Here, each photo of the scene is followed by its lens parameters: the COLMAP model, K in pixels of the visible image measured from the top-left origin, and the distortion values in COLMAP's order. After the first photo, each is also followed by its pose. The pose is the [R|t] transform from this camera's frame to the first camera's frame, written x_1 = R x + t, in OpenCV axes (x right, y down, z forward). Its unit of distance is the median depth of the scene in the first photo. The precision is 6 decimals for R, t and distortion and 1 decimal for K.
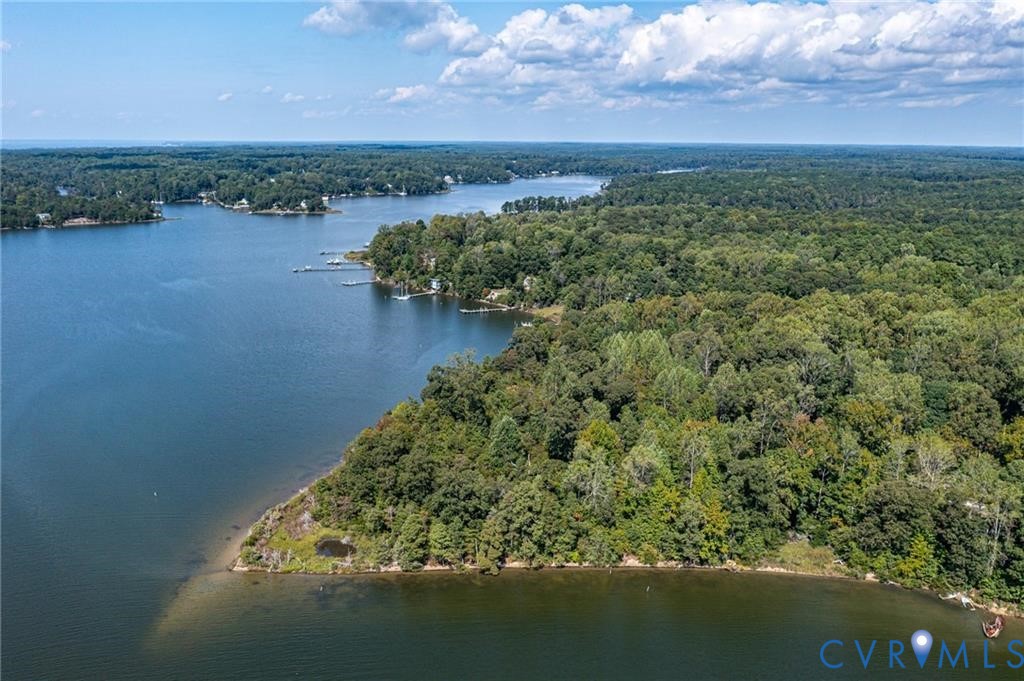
lens RADIAL K [[843.3, 0, 512.0], [0, 843.3, 340.5], [0, 0, 1]] dist [-0.018539, 0.010986]
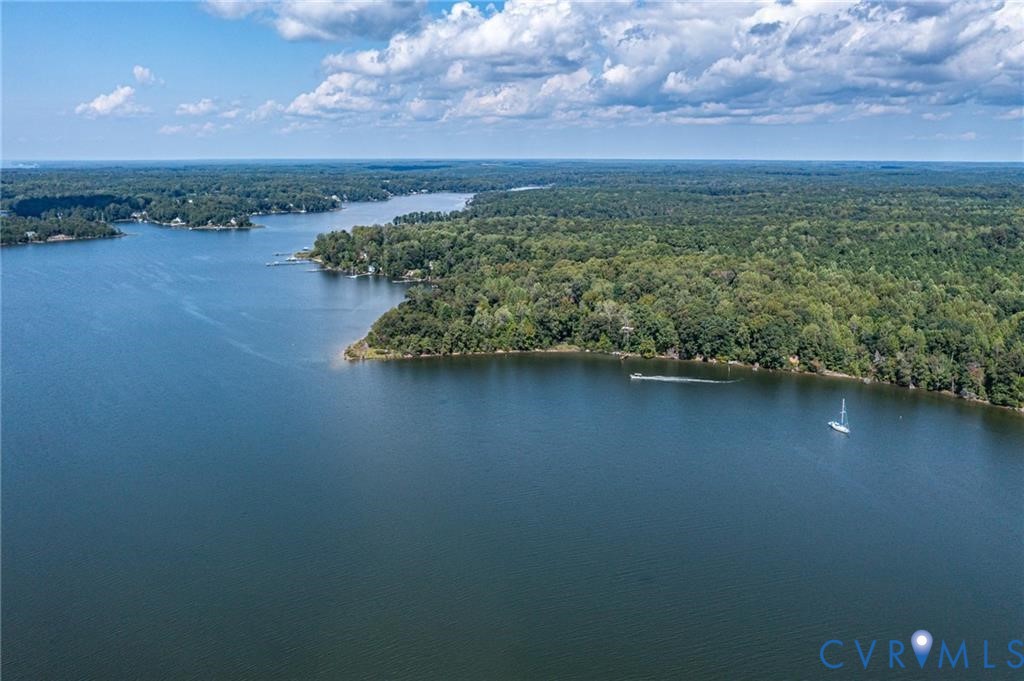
lens RADIAL K [[843.3, 0, 512.0], [0, 843.3, 340.5], [0, 0, 1]] dist [-0.018539, 0.010986]
pose [[0.986294, -0.040871, 0.159854, -0.054207], [0.043512, 0.998968, -0.013057, 0.060739], [-0.159155, 0.019834, 0.987054, -0.362338]]
